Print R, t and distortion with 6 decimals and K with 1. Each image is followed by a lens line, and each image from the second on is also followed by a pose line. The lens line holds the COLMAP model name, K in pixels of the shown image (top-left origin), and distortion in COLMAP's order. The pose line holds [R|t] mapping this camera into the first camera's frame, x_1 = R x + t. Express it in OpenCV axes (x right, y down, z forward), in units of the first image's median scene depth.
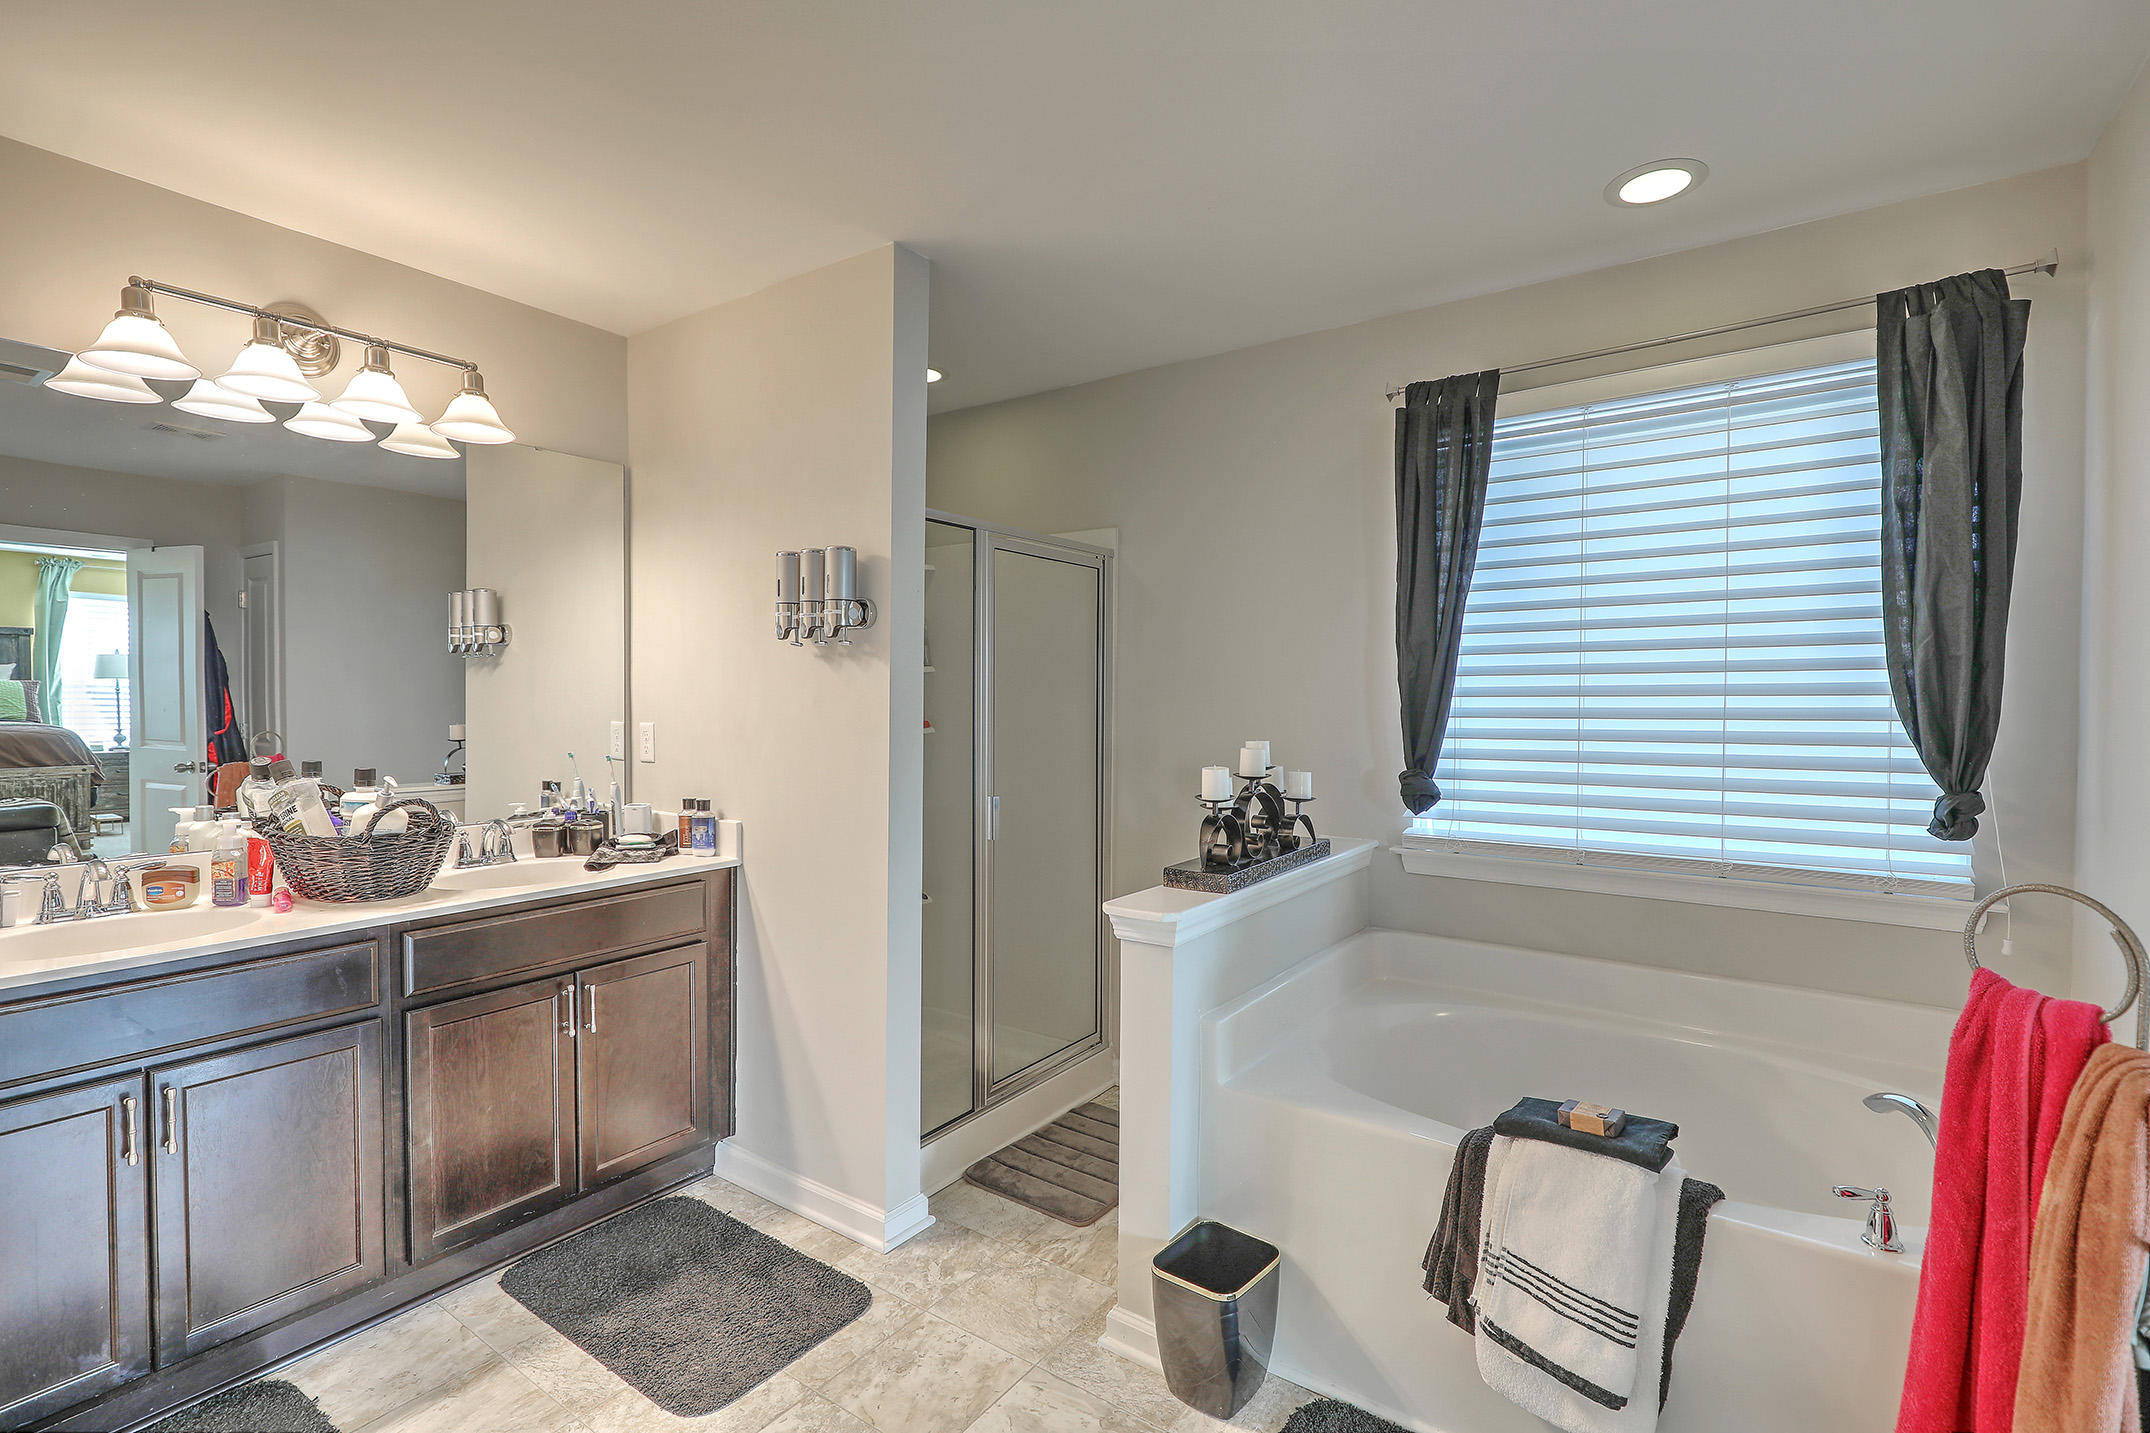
lens RADIAL K [[970.2, 0, 1085.5], [0, 970.2, 732.3], [0, 0, 1]] dist [-0.000438, 0.001533]
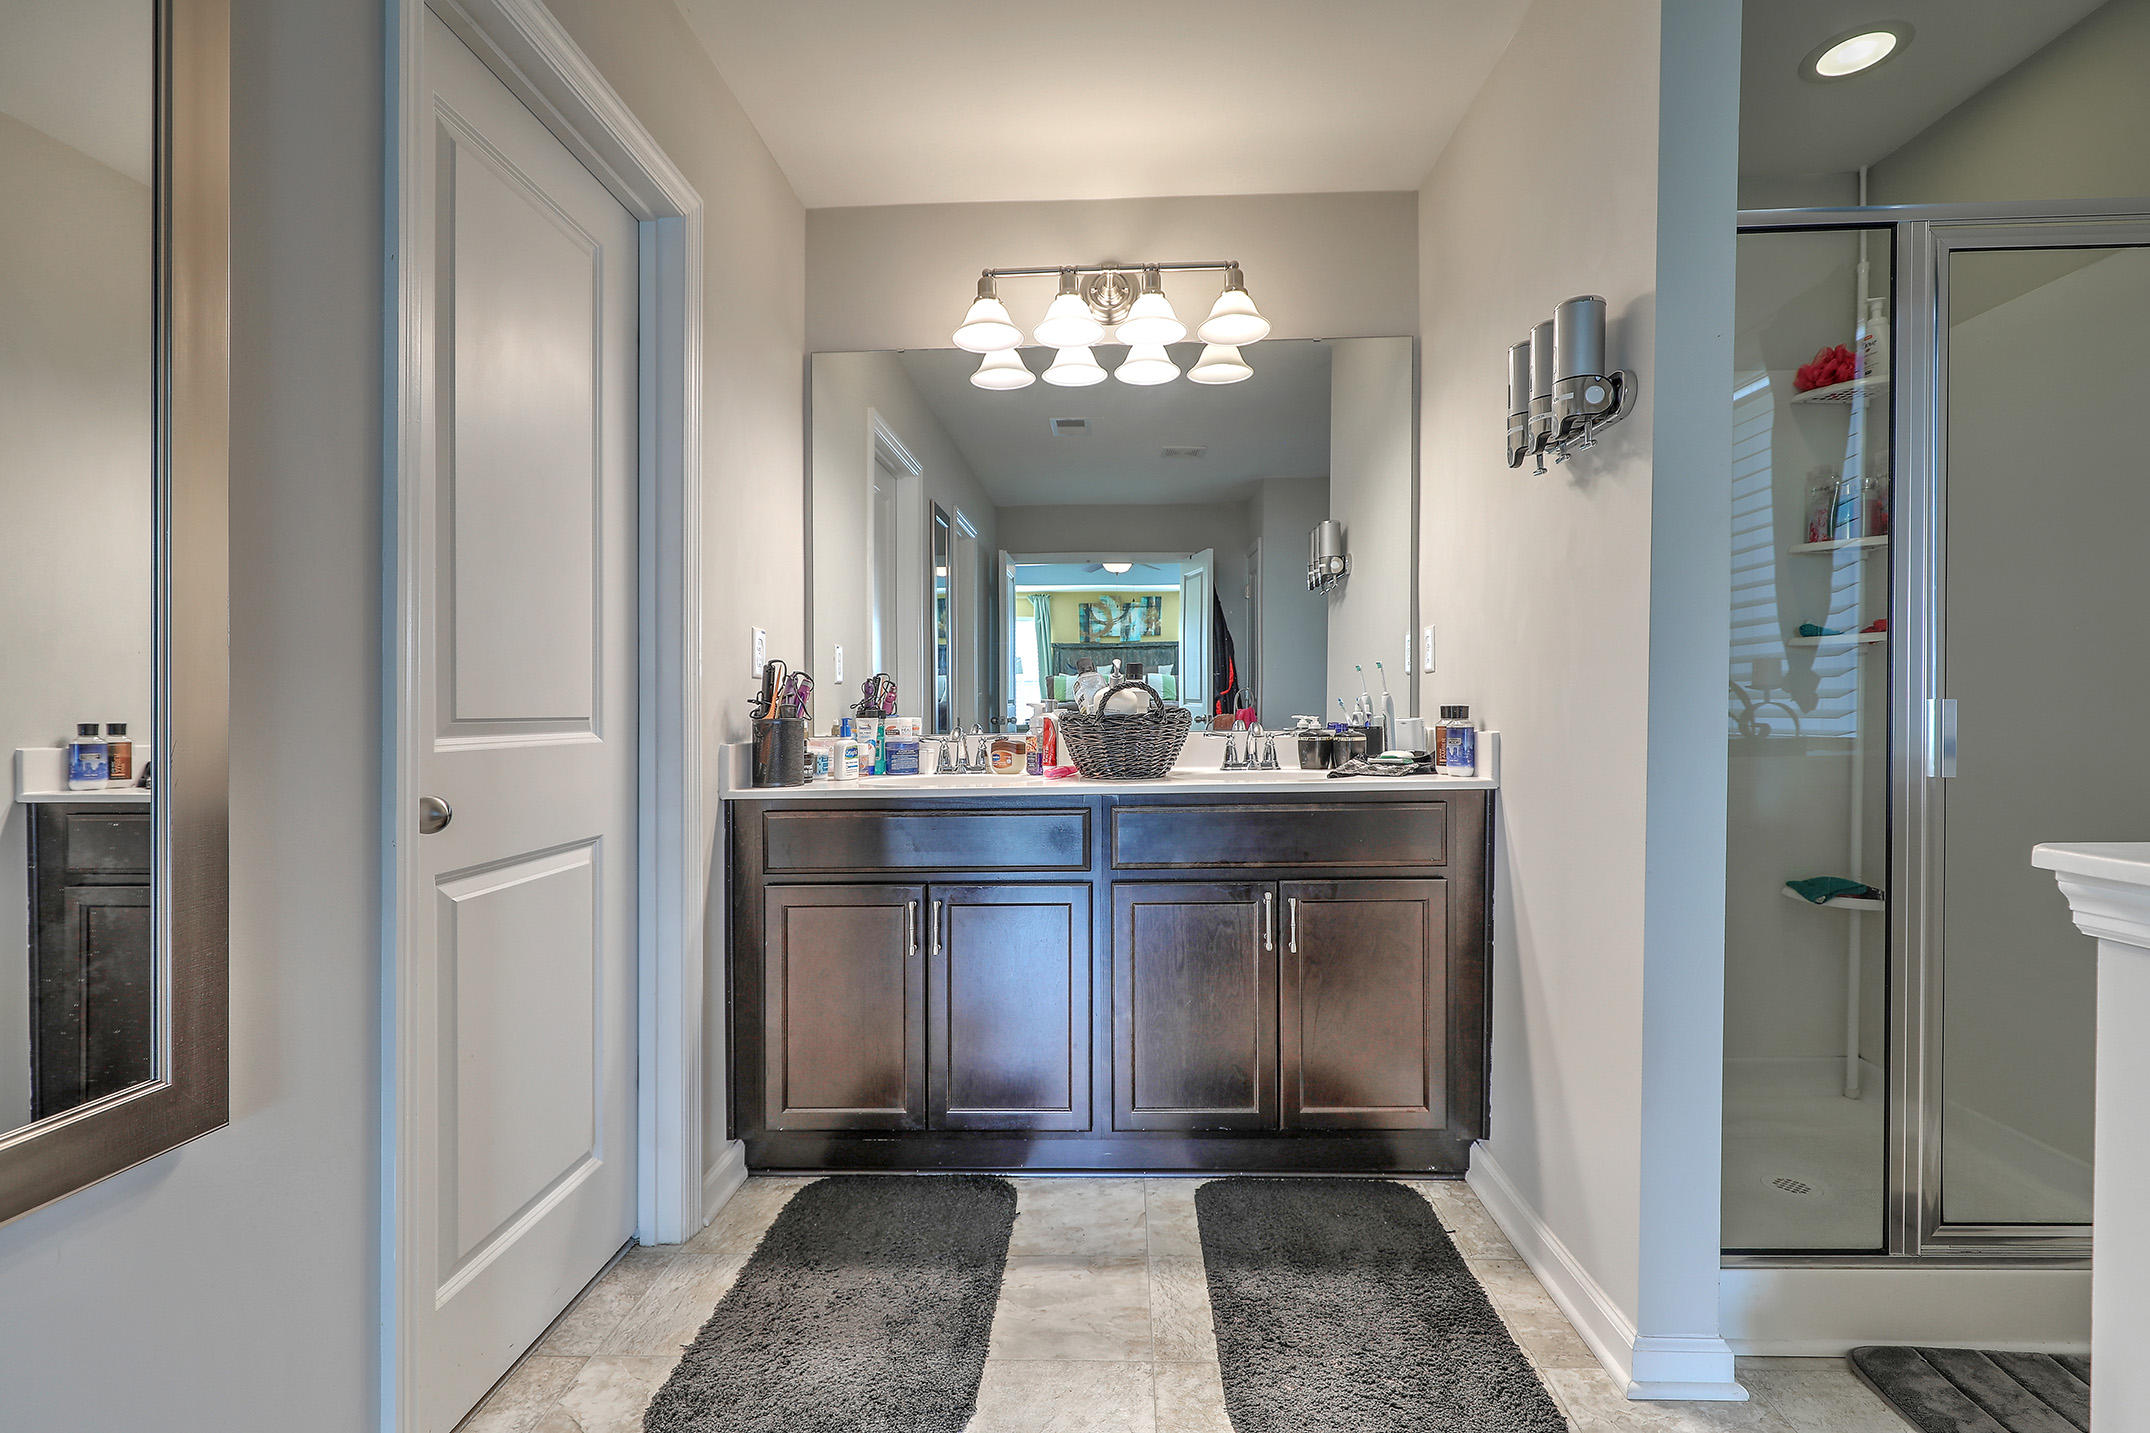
lens RADIAL K [[970.2, 0, 1085.7], [0, 970.2, 726.2], [0, 0, 1]] dist [-0.000438, 0.001533]
pose [[0.543921, -0.000594, -0.839136, 0.125975], [-0.012754, 0.999878, -0.008974, 0.112530], [0.839040, 0.015584, 0.543847, 0.353833]]
